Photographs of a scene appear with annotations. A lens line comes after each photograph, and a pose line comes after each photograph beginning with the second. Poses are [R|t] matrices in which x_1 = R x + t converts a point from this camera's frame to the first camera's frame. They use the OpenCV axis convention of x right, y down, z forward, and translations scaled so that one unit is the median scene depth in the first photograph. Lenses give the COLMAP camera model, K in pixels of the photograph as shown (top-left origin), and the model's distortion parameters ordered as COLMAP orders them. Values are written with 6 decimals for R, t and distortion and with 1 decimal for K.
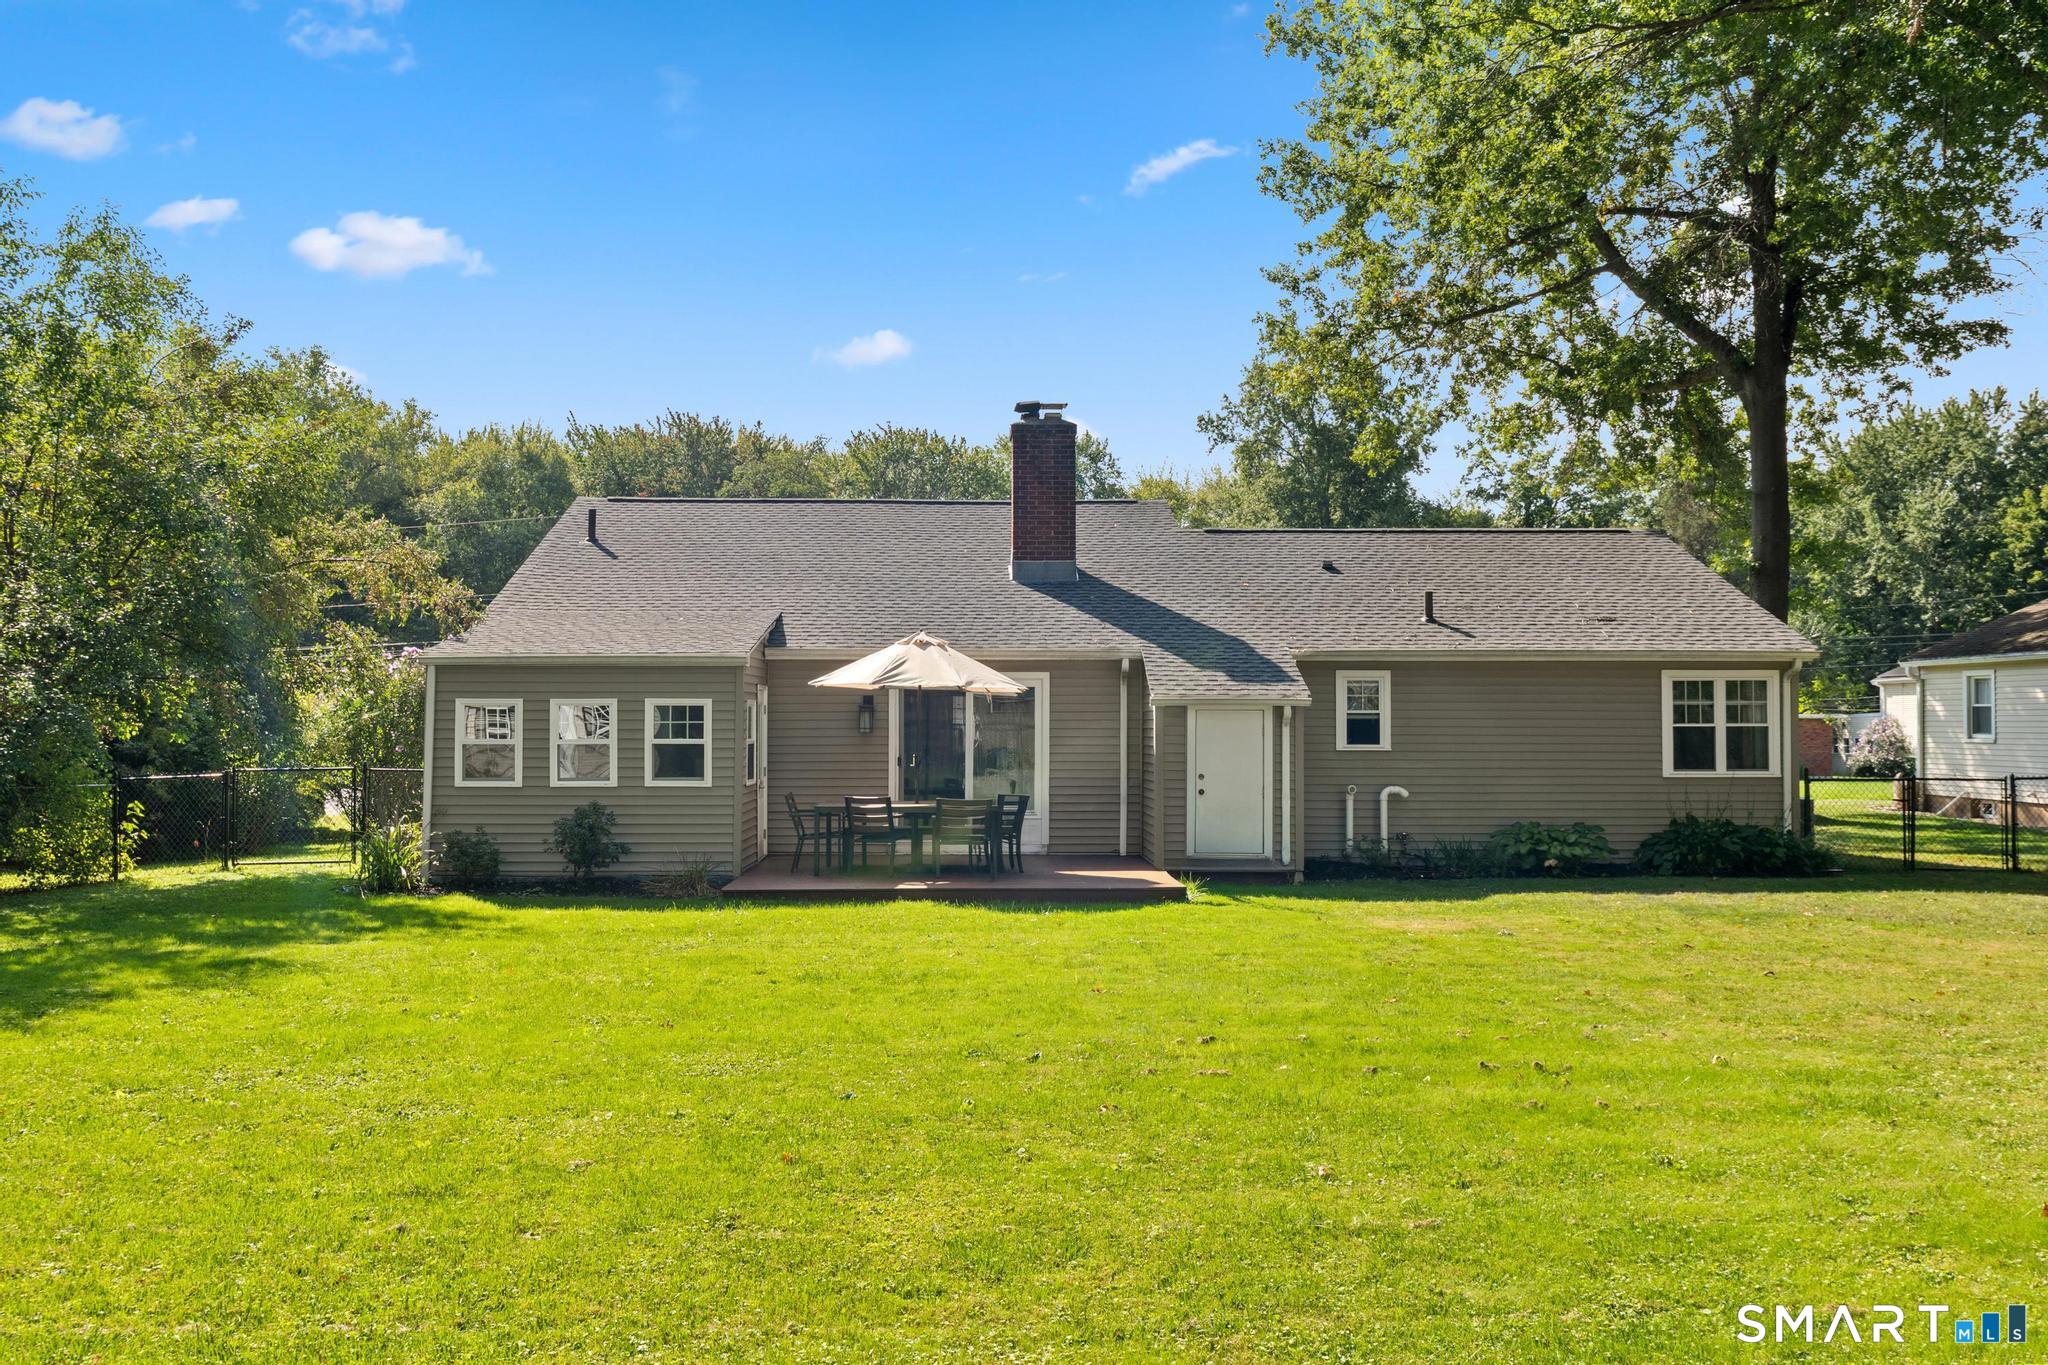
lens RADIAL K [[1690.3, 0, 1018.4], [0, 1690.3, 680.8], [0, 0, 1]] dist [0.009947, -0.010978]
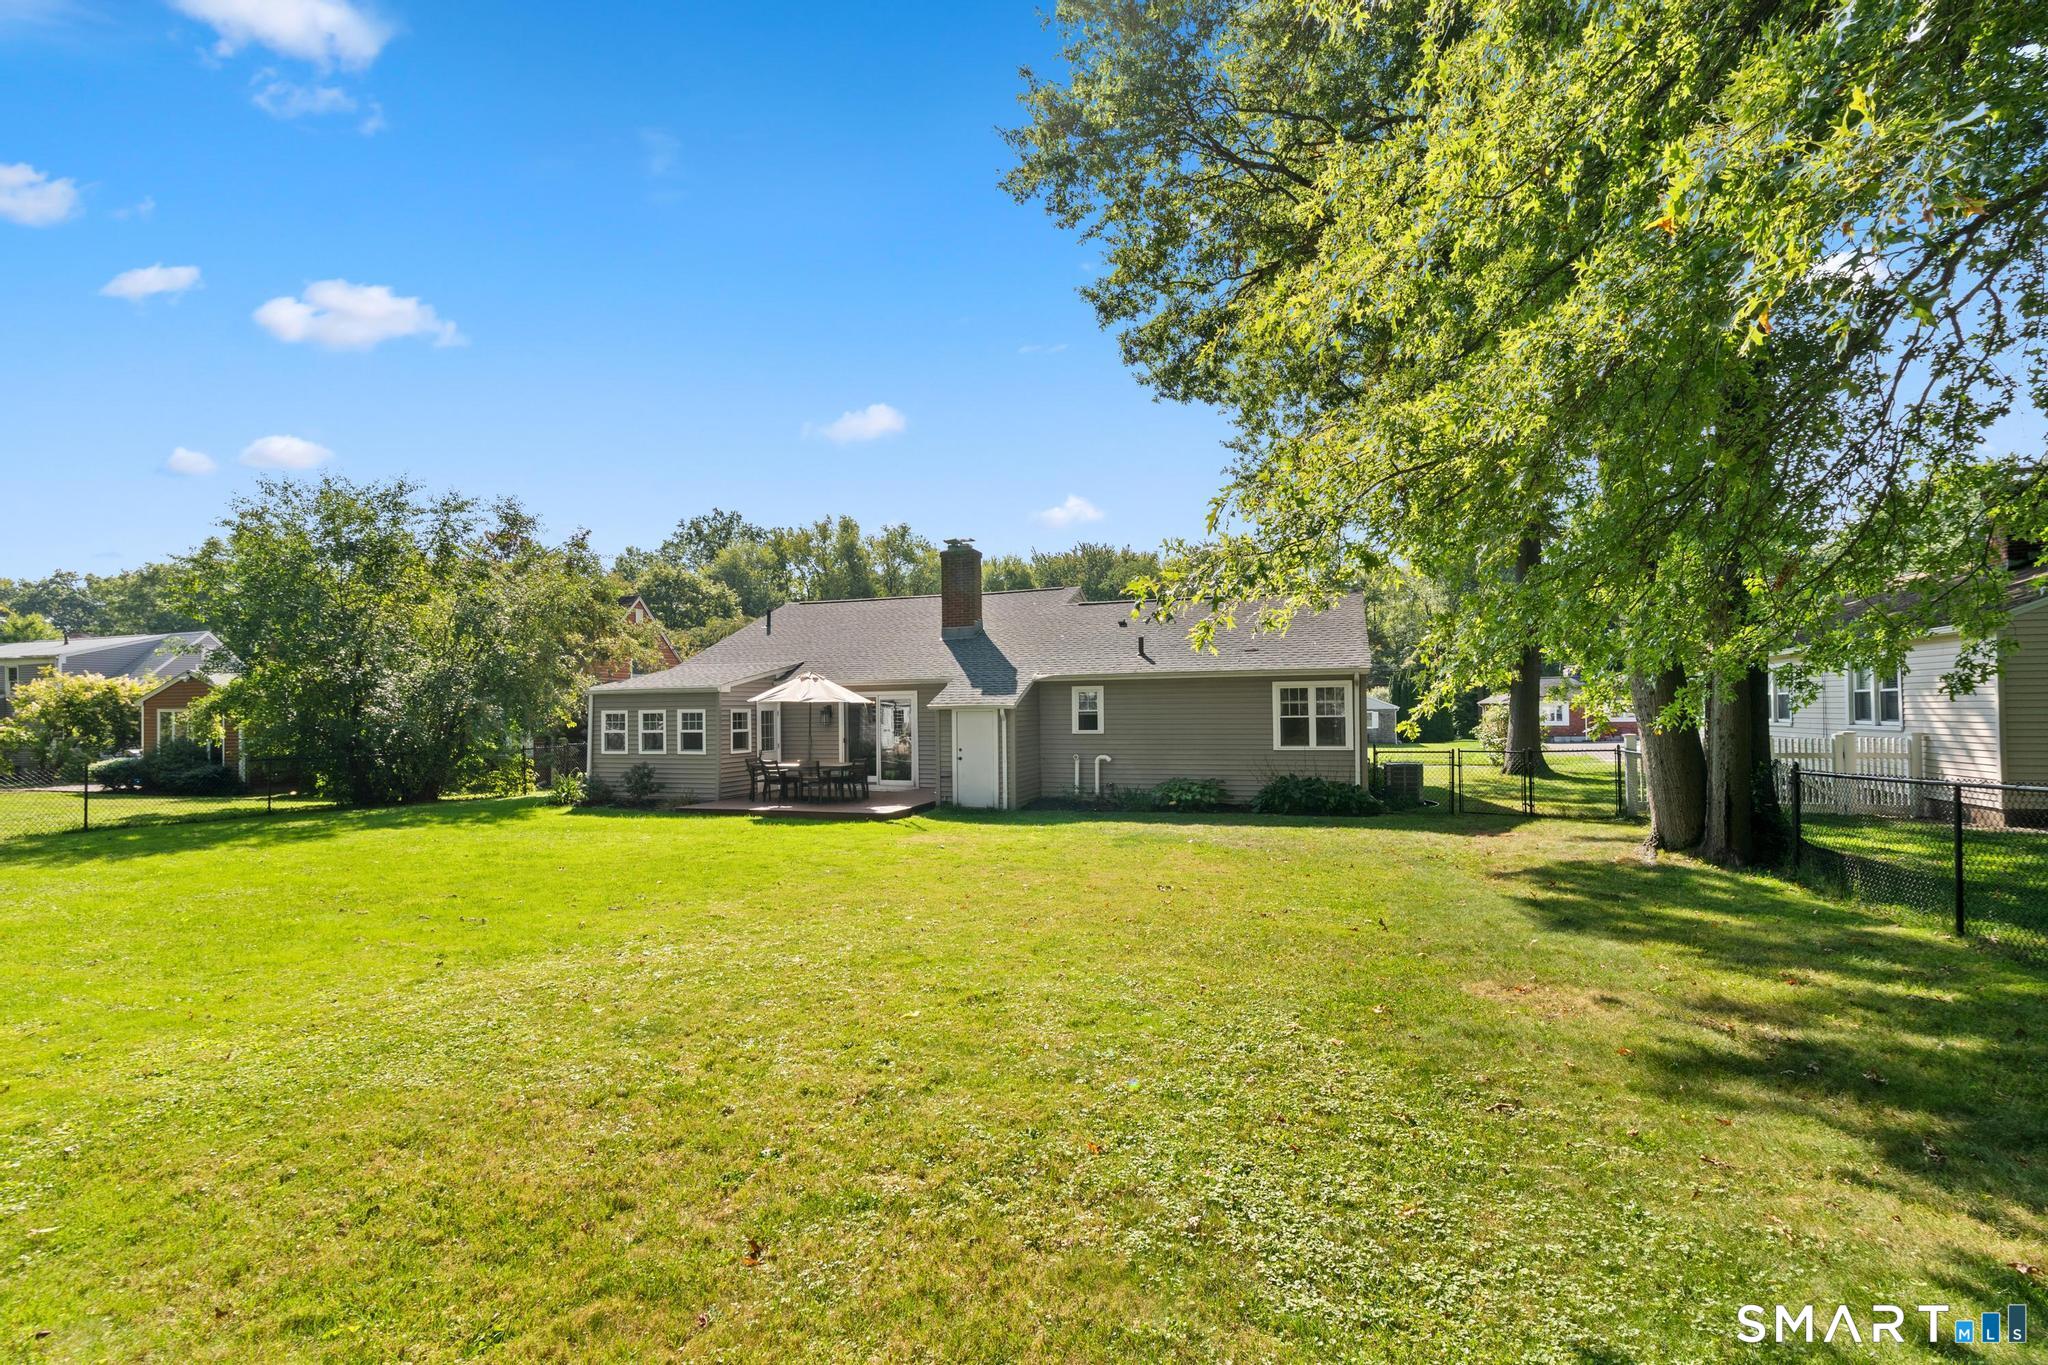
lens RADIAL K [[935.5, 0, 1011.0], [0, 935.5, 689.8], [0, 0, 1]] dist [-0.011811, 0.004065]
pose [[0.936016, -0.019329, -0.351425, 0.458472], [0.020849, 0.999782, 0.000542, -0.004389], [0.351338, -0.007834, 0.936216, 0.102929]]
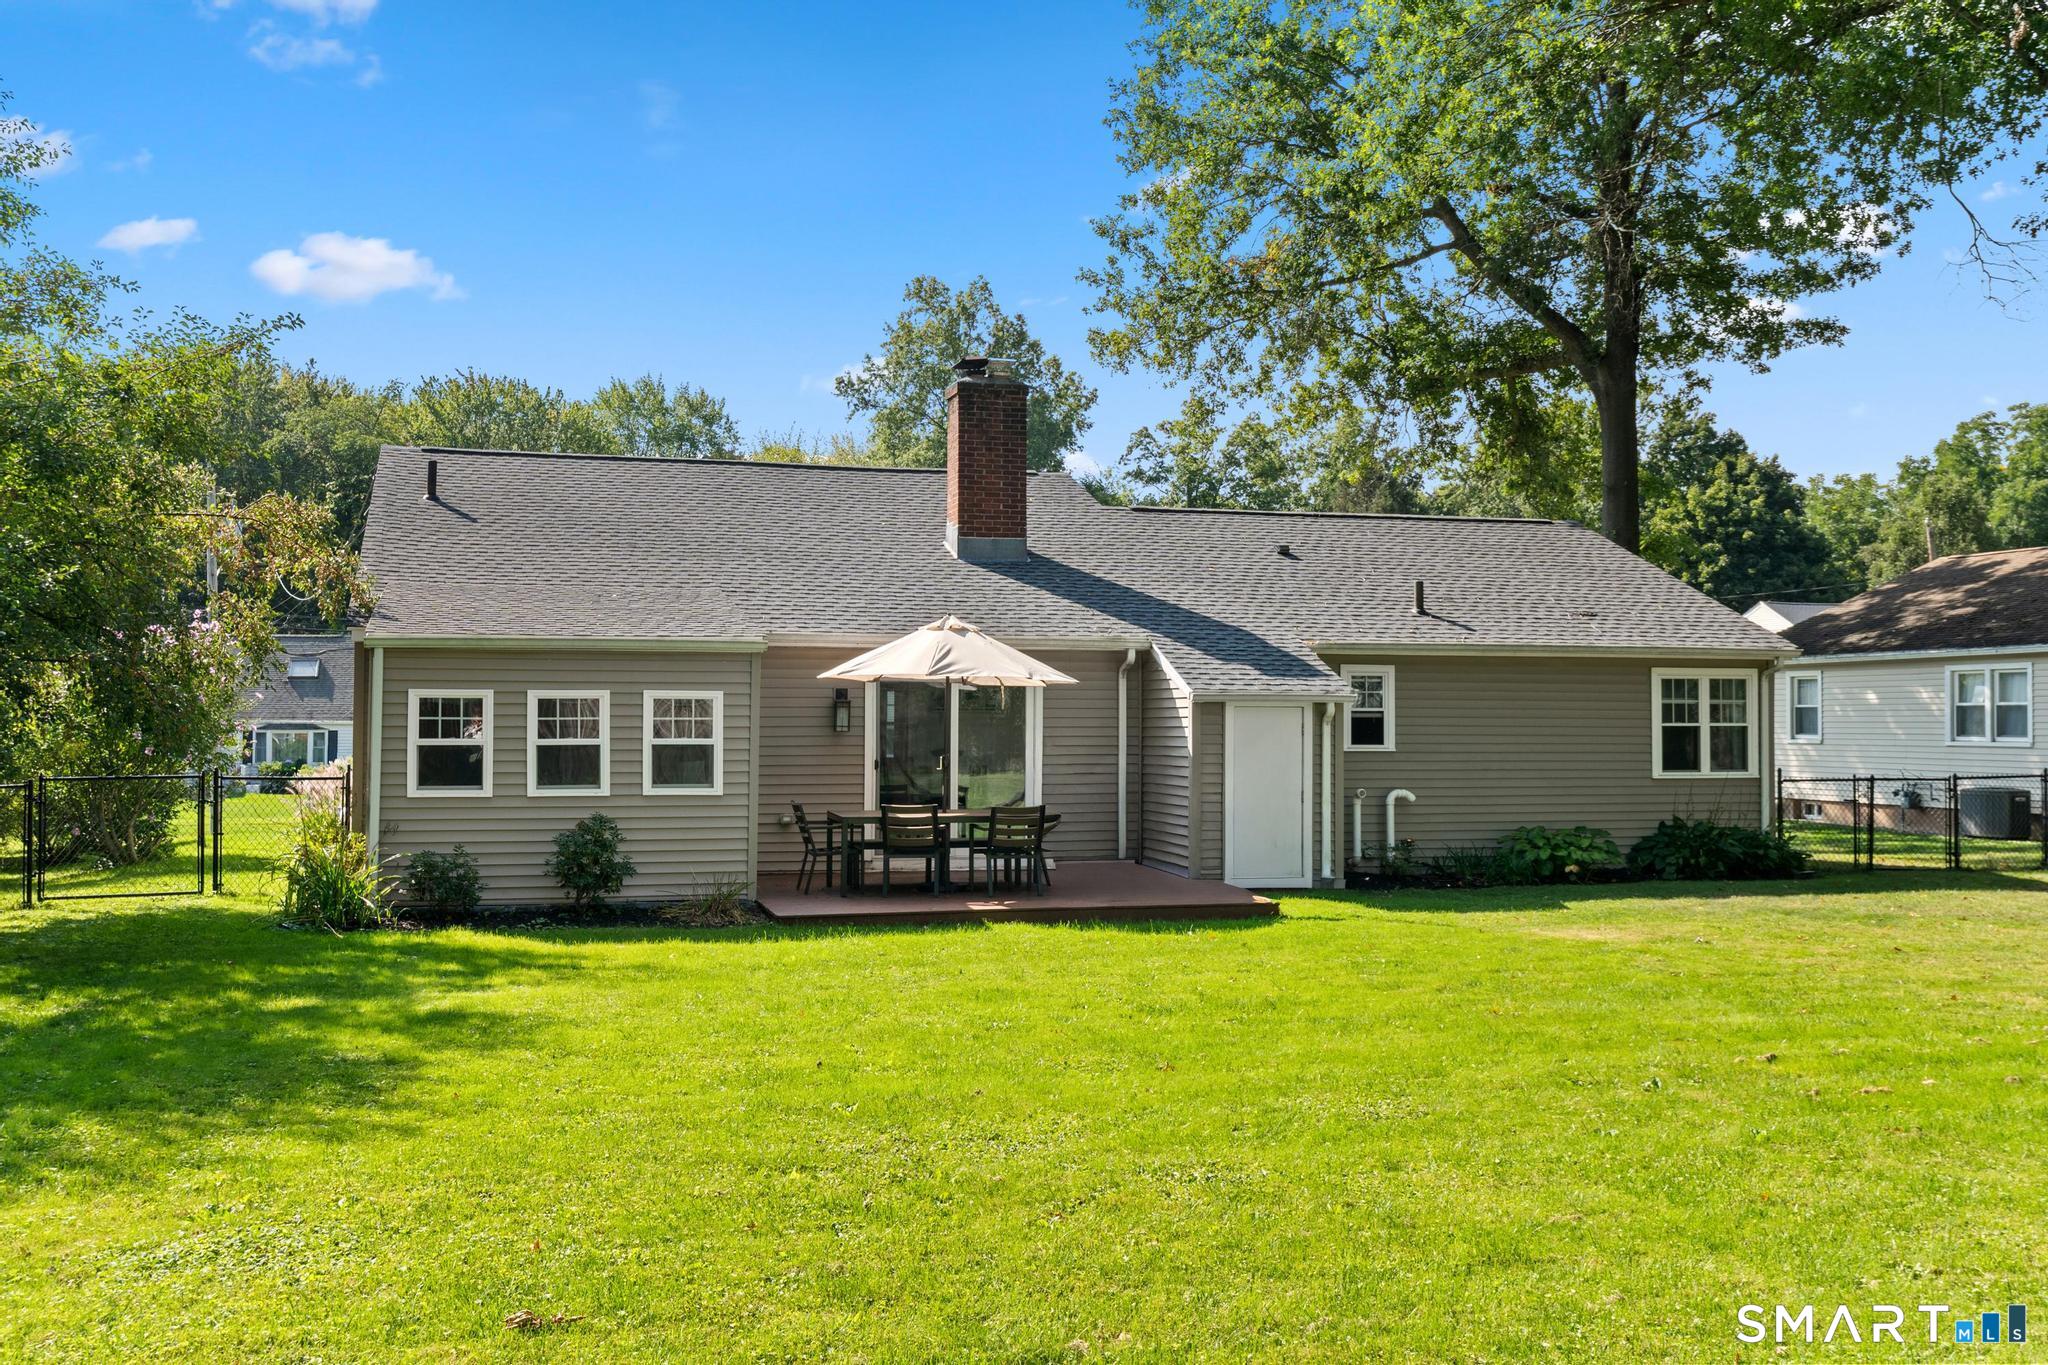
lens RADIAL K [[1891.7, 0, 1025.6], [0, 1891.7, 684.0], [0, 0, 1]] dist [0.009947, 0.000000]
pose [[0.969656, 0.007253, 0.244365, -0.231939], [-0.008446, 0.999957, 0.003836, 0.001873], [-0.244326, -0.005783, 0.969676, 0.037600]]
